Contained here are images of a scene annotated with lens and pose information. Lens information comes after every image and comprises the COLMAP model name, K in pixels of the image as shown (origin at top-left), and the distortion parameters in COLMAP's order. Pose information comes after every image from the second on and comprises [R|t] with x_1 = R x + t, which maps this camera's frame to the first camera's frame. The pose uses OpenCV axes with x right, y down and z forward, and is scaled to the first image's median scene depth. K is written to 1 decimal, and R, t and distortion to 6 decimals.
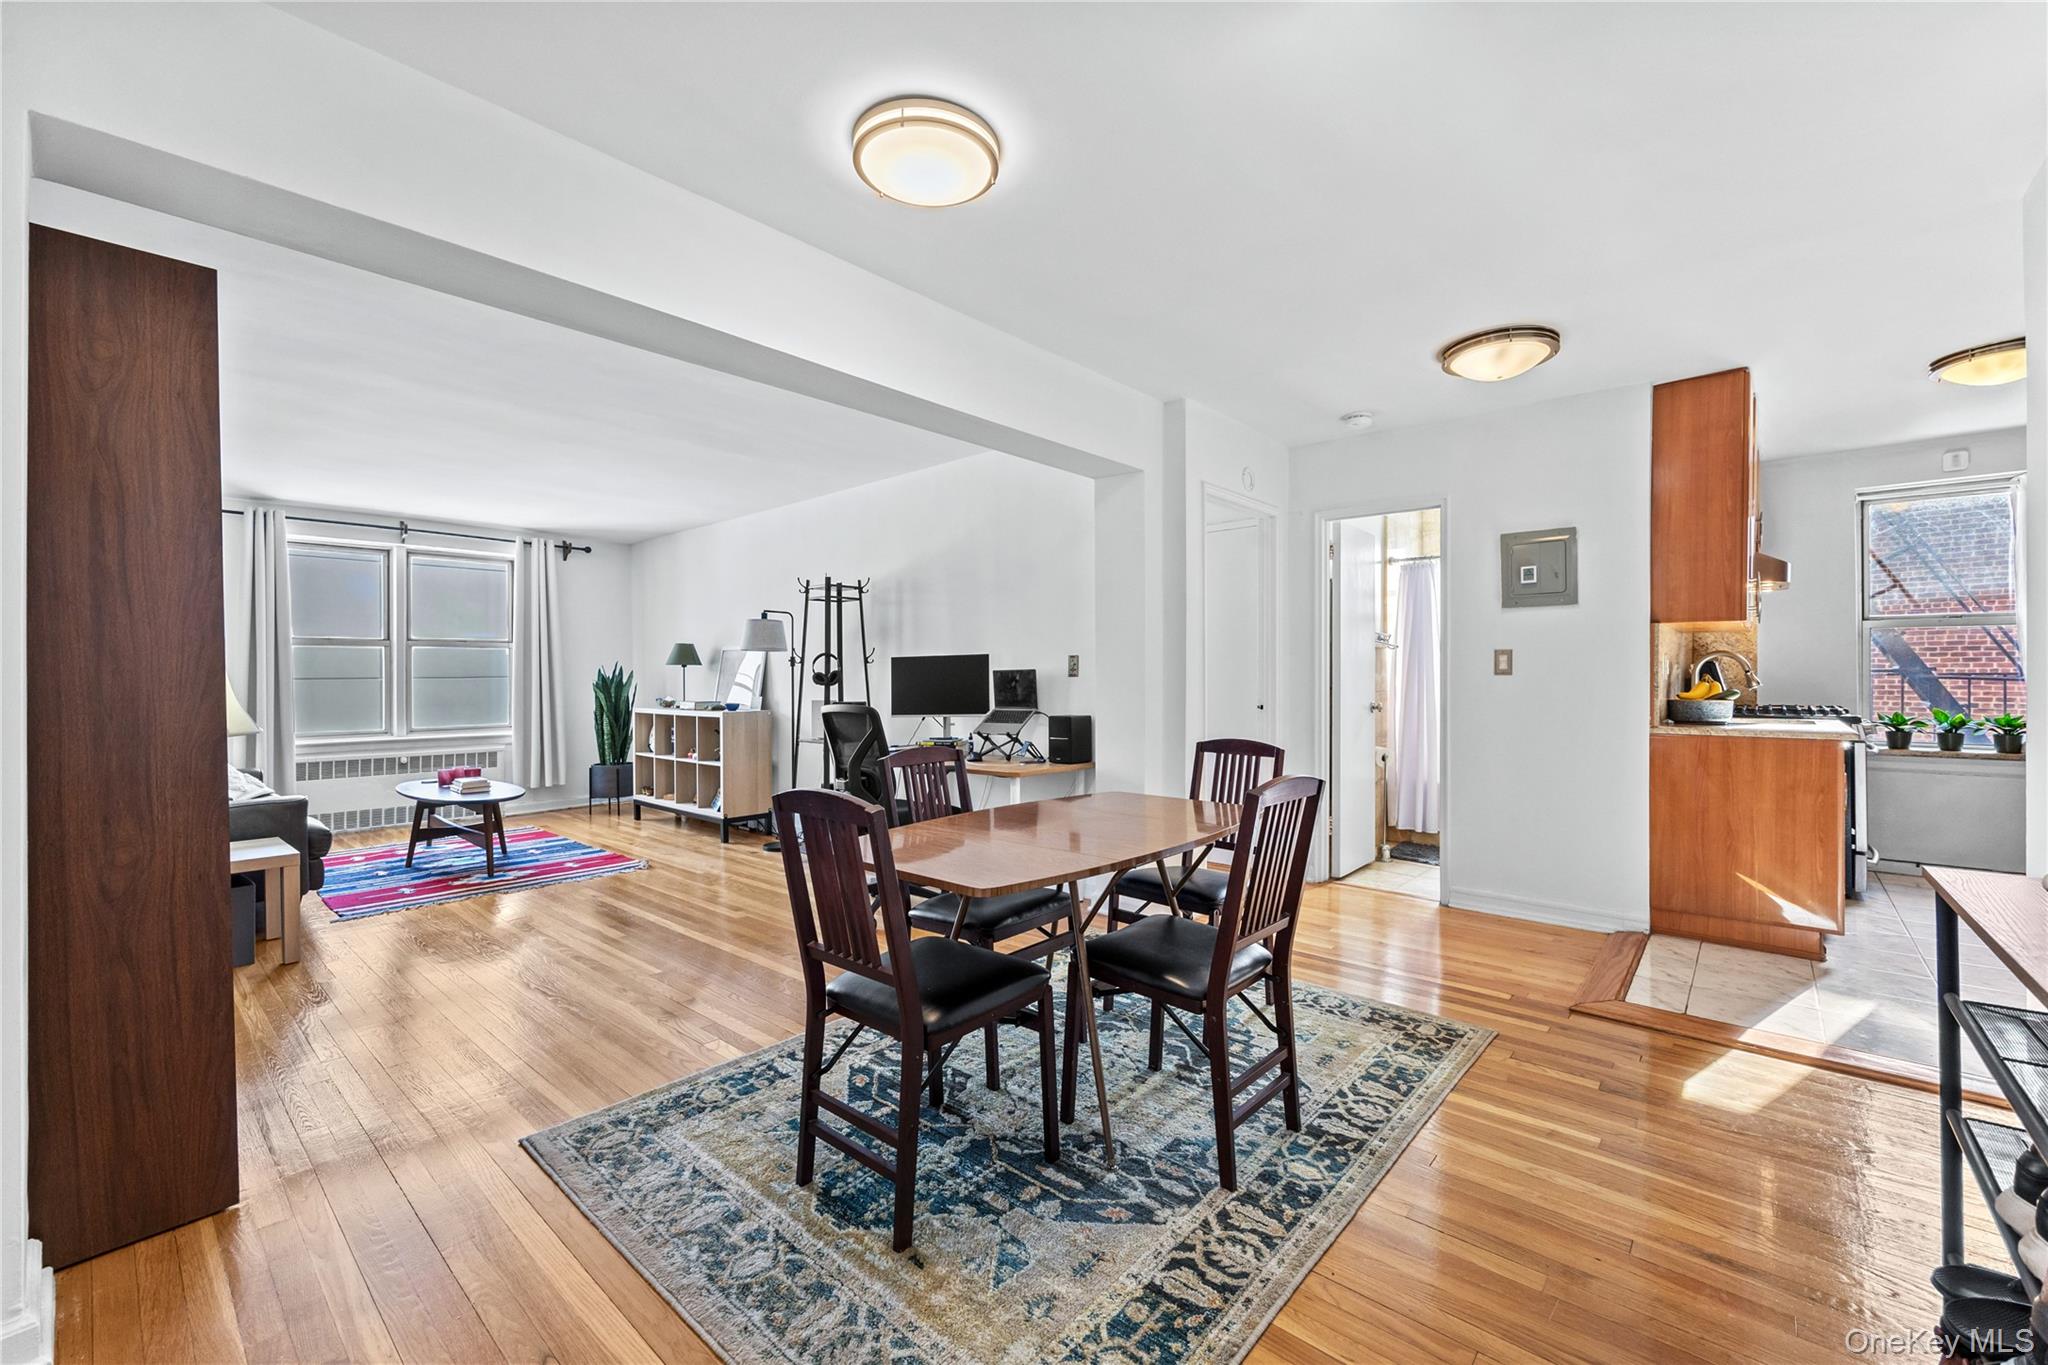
lens RADIAL K [[826.6, 0, 1023.0], [0, 826.6, 663.3], [0, 0, 1]] dist [-0.001625, -0.000471]
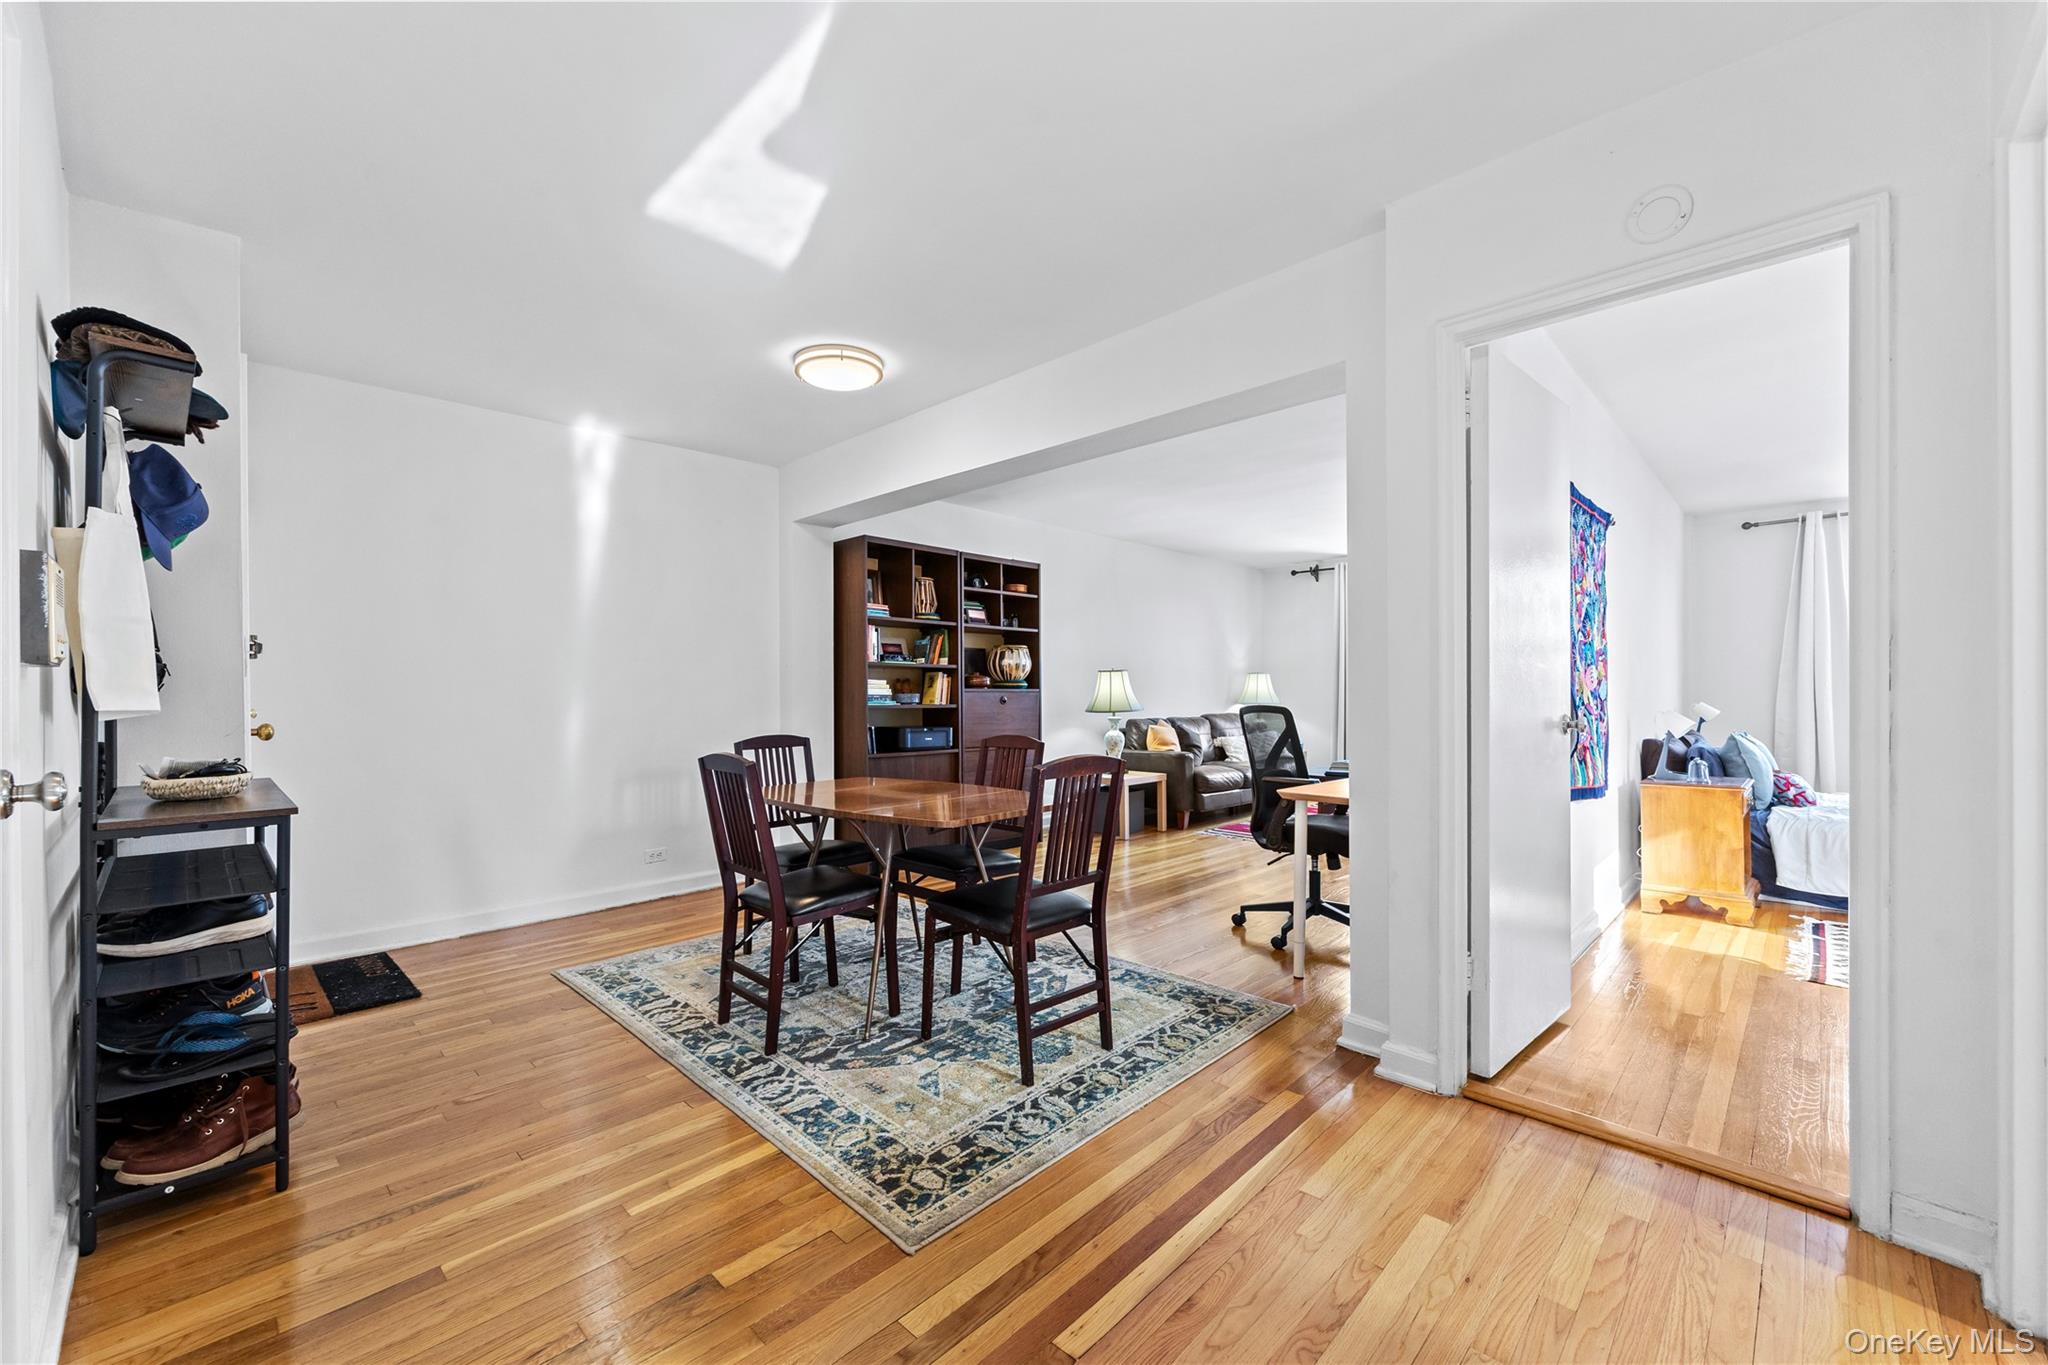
lens RADIAL K [[826.6, 0, 1033.1], [0, 826.6, 694.9], [0, 0, 1]] dist [-0.001625, -0.000471]
pose [[-0.042084, 0.009654, -0.999067, 1.358379], [0.022121, 0.999717, 0.008729, 0.033769], [0.998869, -0.021734, -0.042285, 1.297620]]
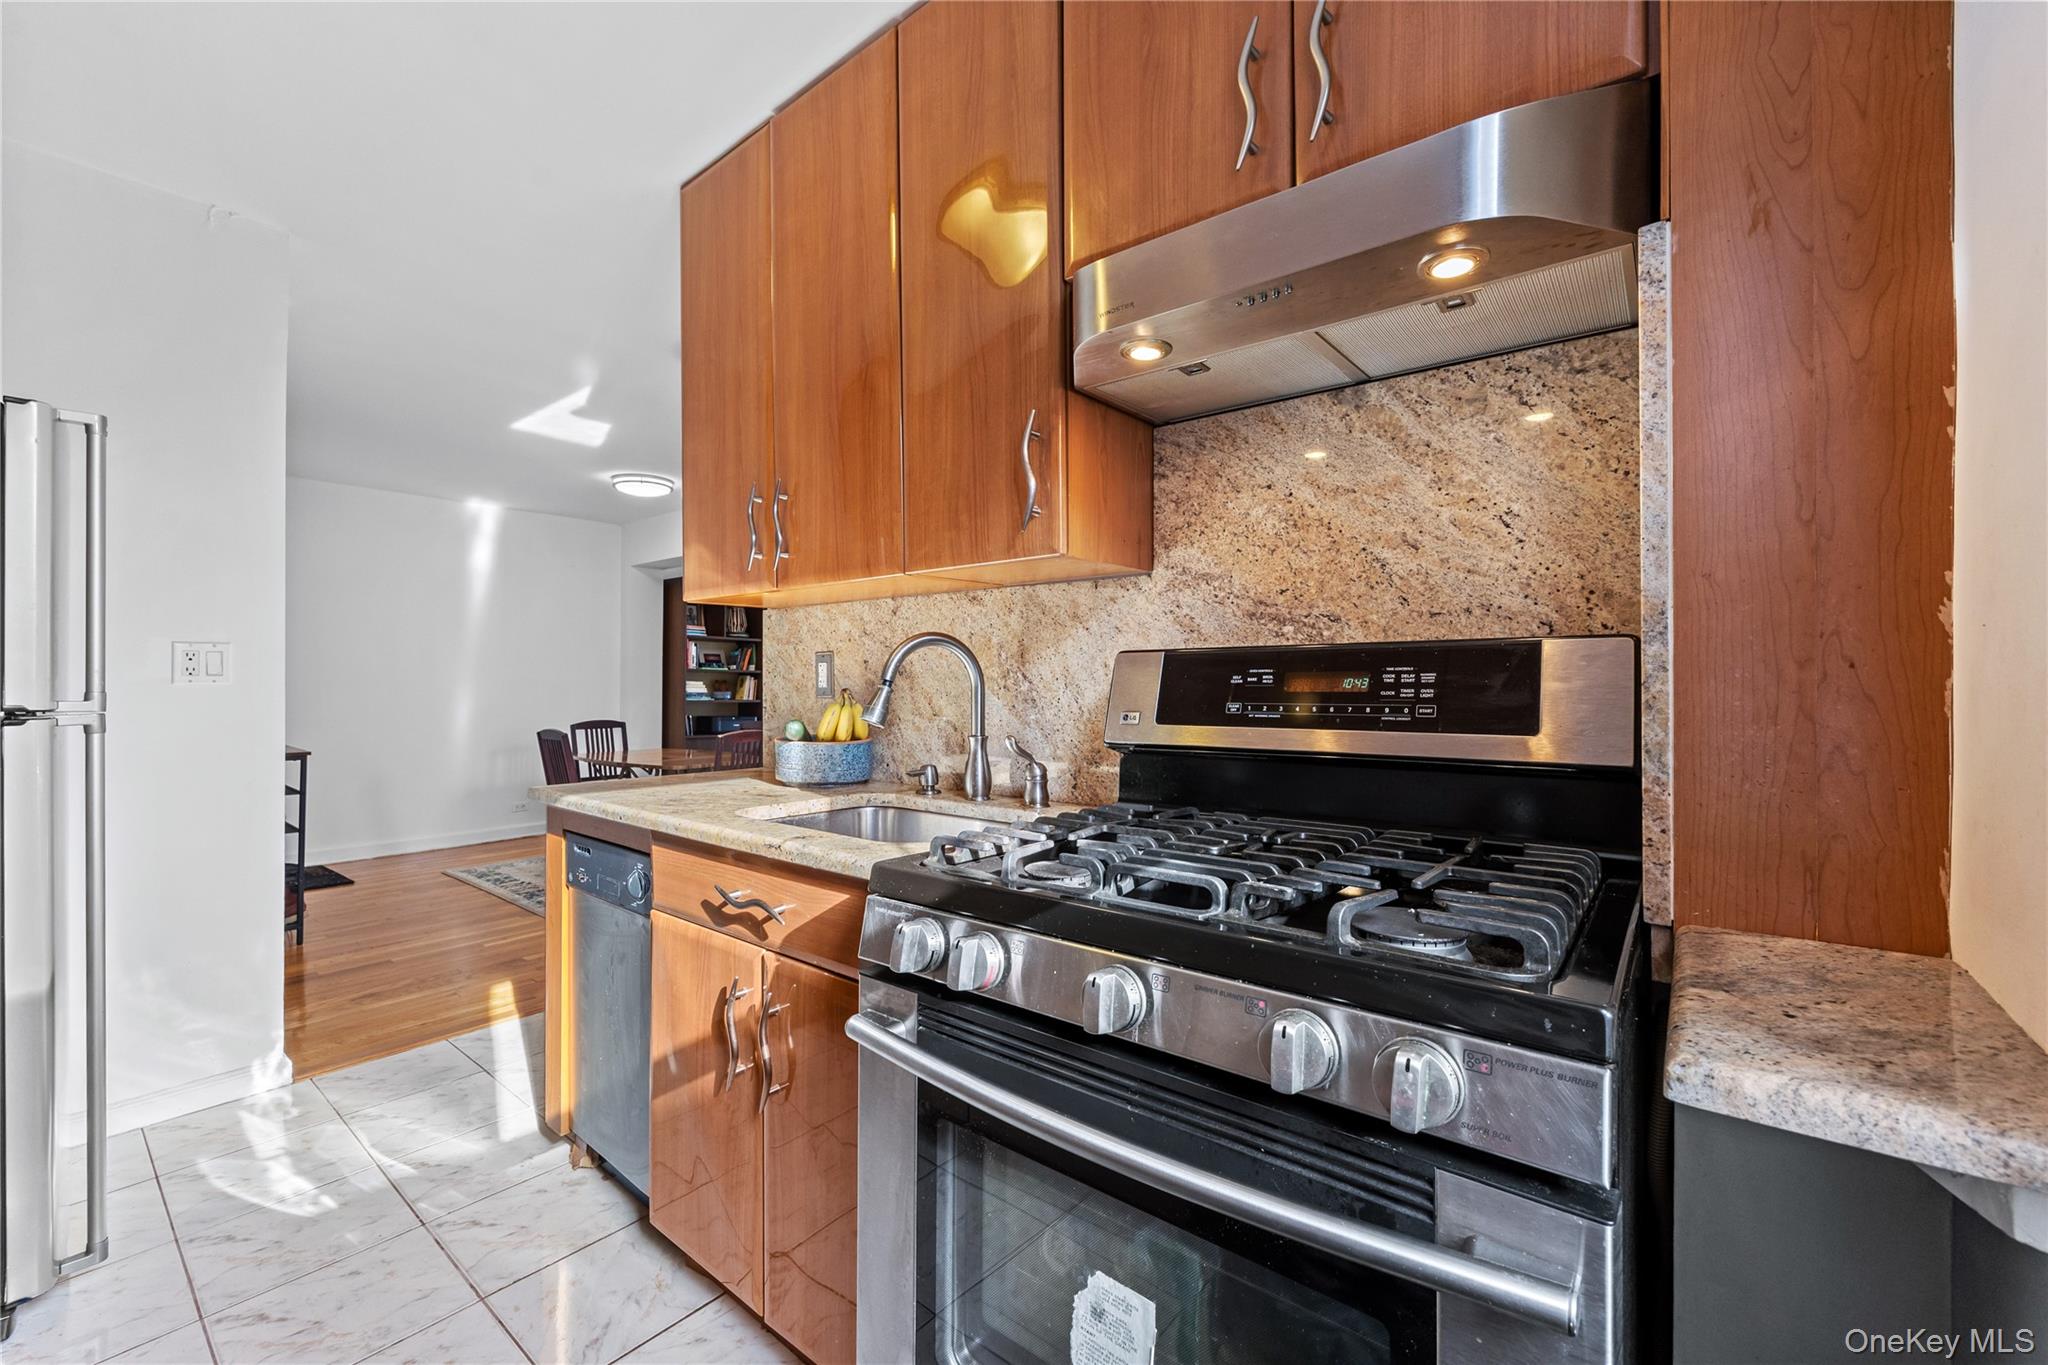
lens RADIAL K [[826.6, 0, 1013.4], [0, 826.6, 678.1], [0, 0, 1]] dist [-0.001625, -0.000471]
pose [[0.041843, -0.005208, -0.999111, 2.237778], [0.007227, 0.999962, -0.004910, 0.013927], [0.999098, -0.007015, 0.041879, 1.829743]]
